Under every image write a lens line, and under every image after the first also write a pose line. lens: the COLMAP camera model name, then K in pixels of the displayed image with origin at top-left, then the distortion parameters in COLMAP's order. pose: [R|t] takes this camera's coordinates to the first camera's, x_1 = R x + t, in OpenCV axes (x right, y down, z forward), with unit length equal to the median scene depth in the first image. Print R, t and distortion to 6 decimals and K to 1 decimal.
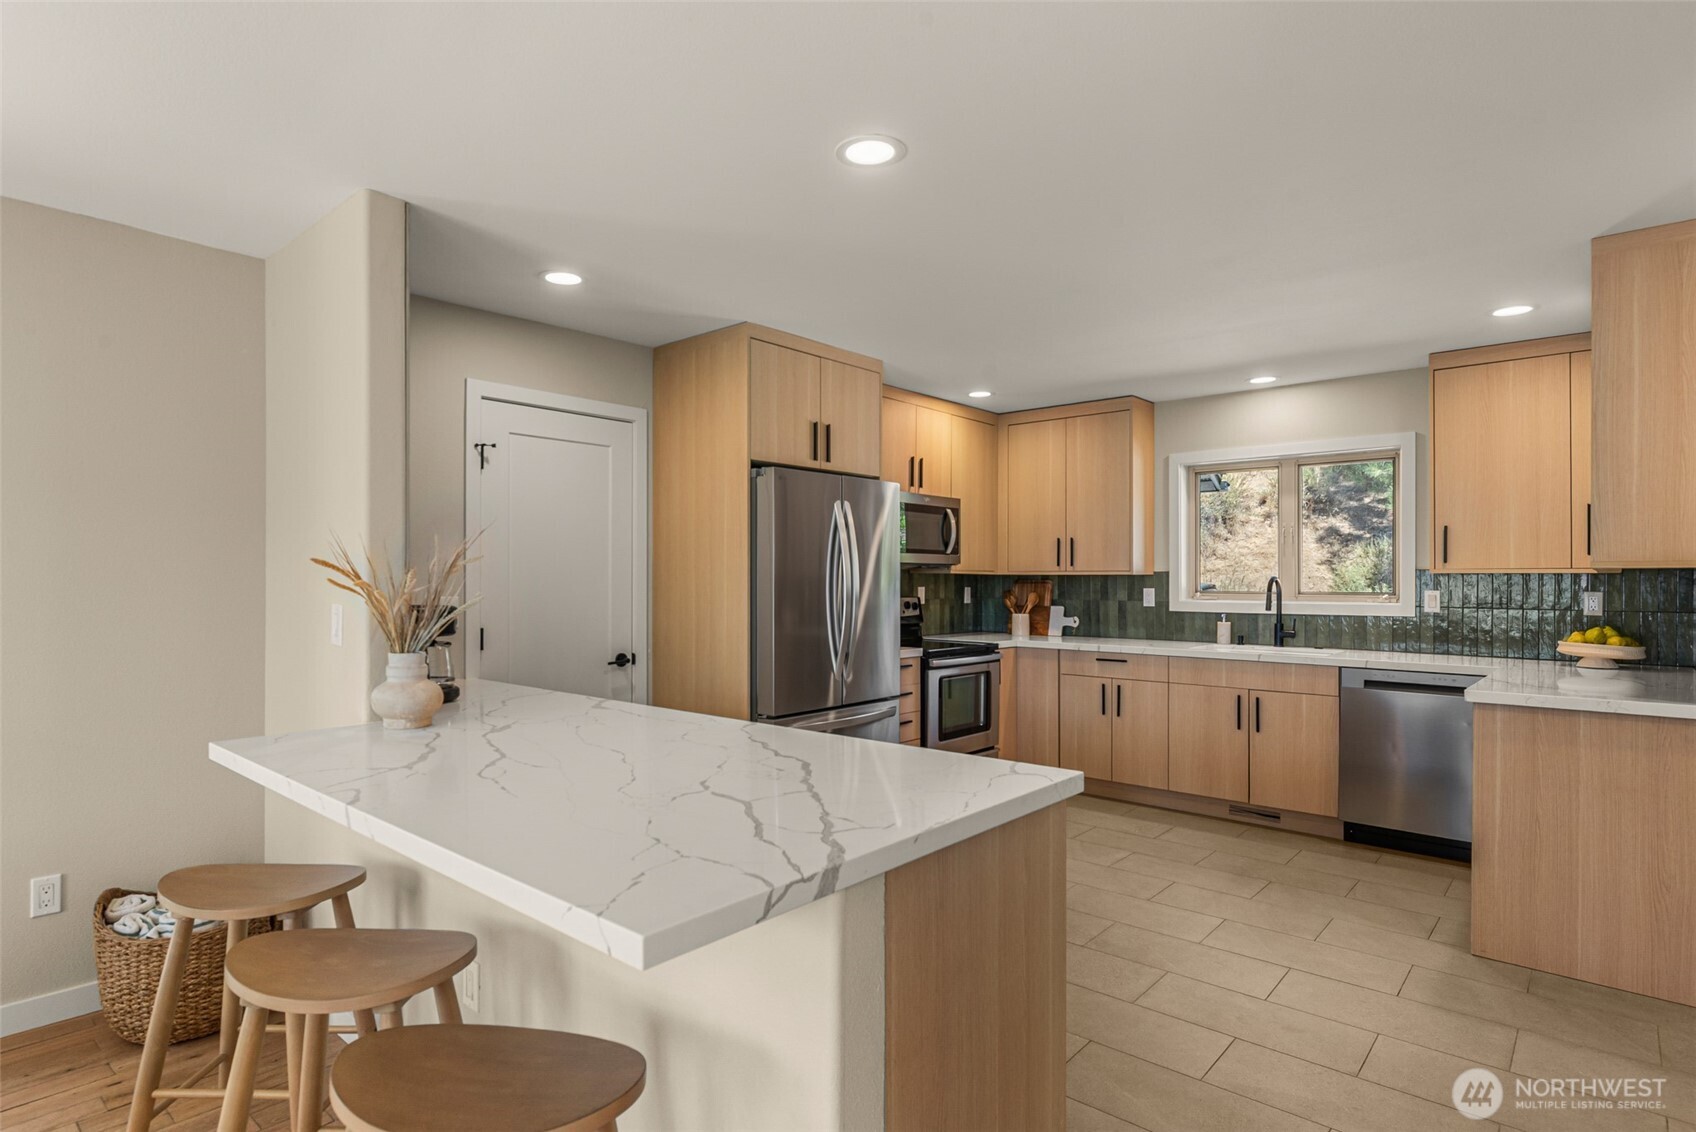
lens RADIAL K [[888.1, 0, 837.1], [0, 888.1, 571.8], [0, 0, 1]] dist [0.023839, -0.000412]
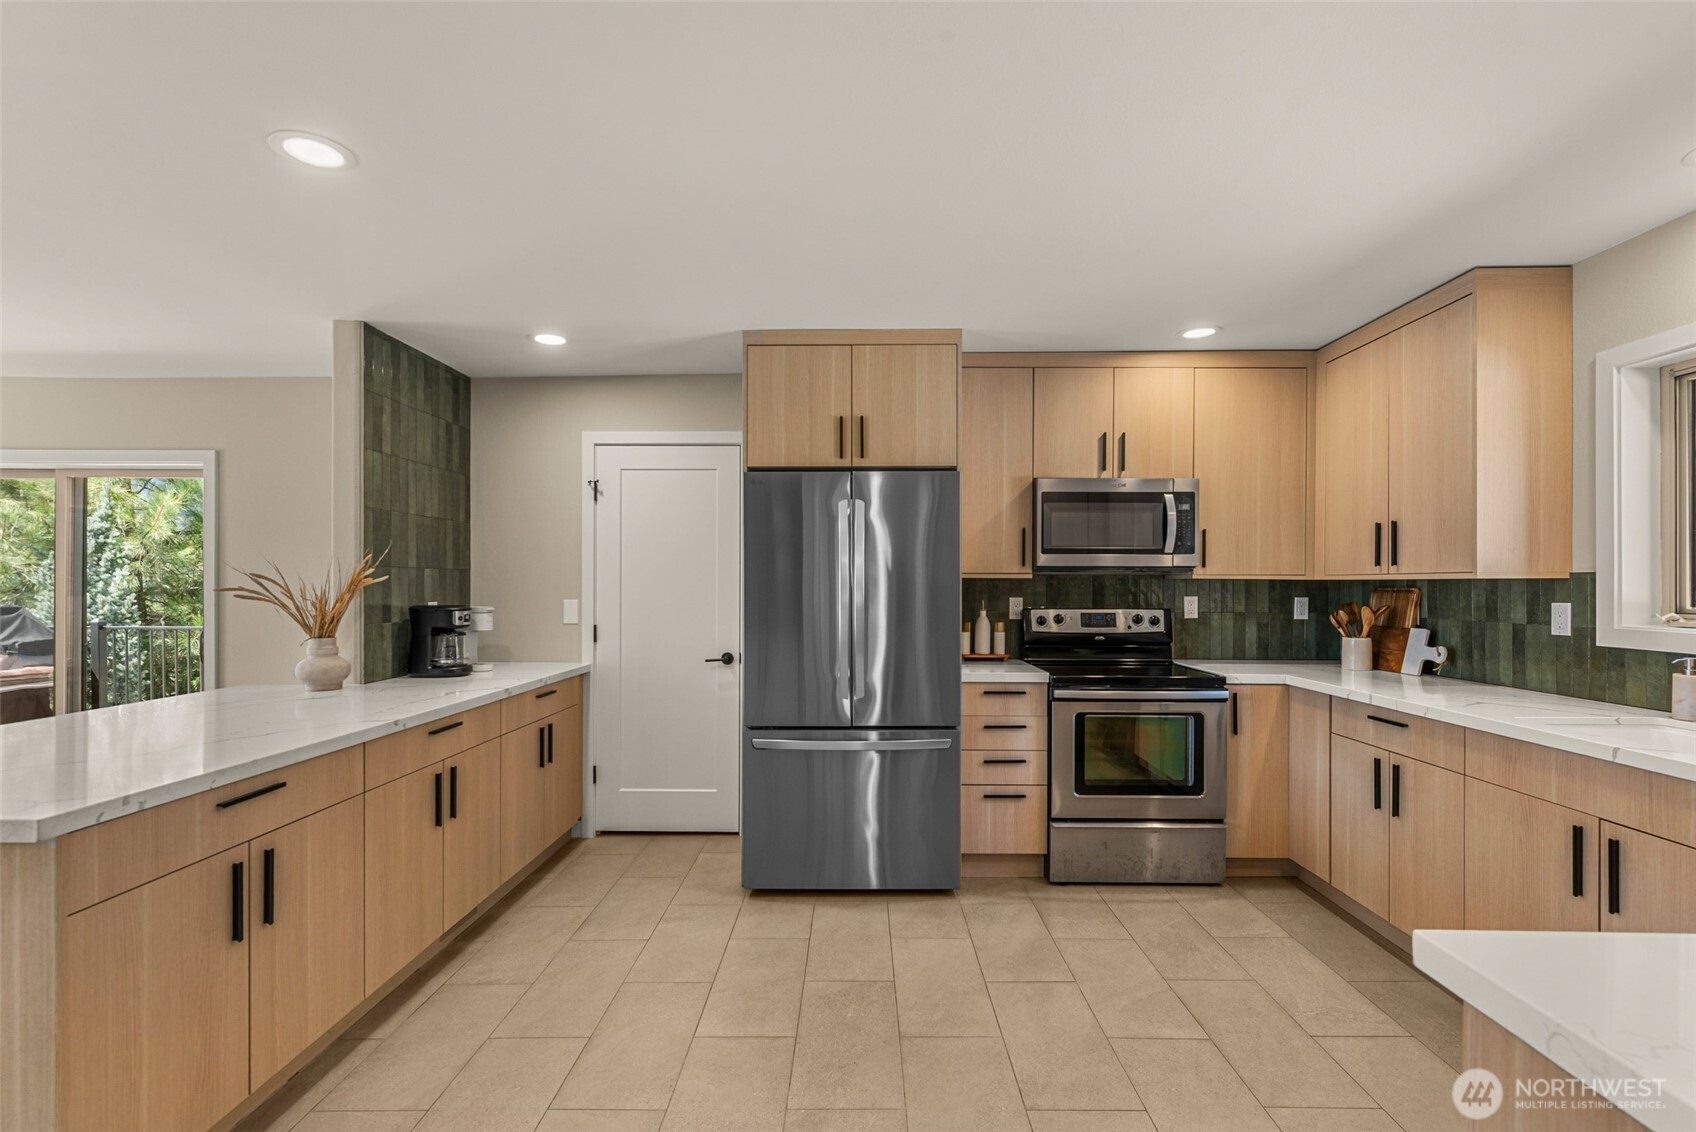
lens RADIAL K [[752.2, 0, 848.7], [0, 752.2, 577.9], [0, 0, 1]] dist [0.013476, -0.003159]
pose [[0.658264, -0.008021, -0.752744, 0.417475], [0.006407, 0.999967, -0.005052, 0.002574], [0.752760, -0.001497, 0.658294, 0.357177]]
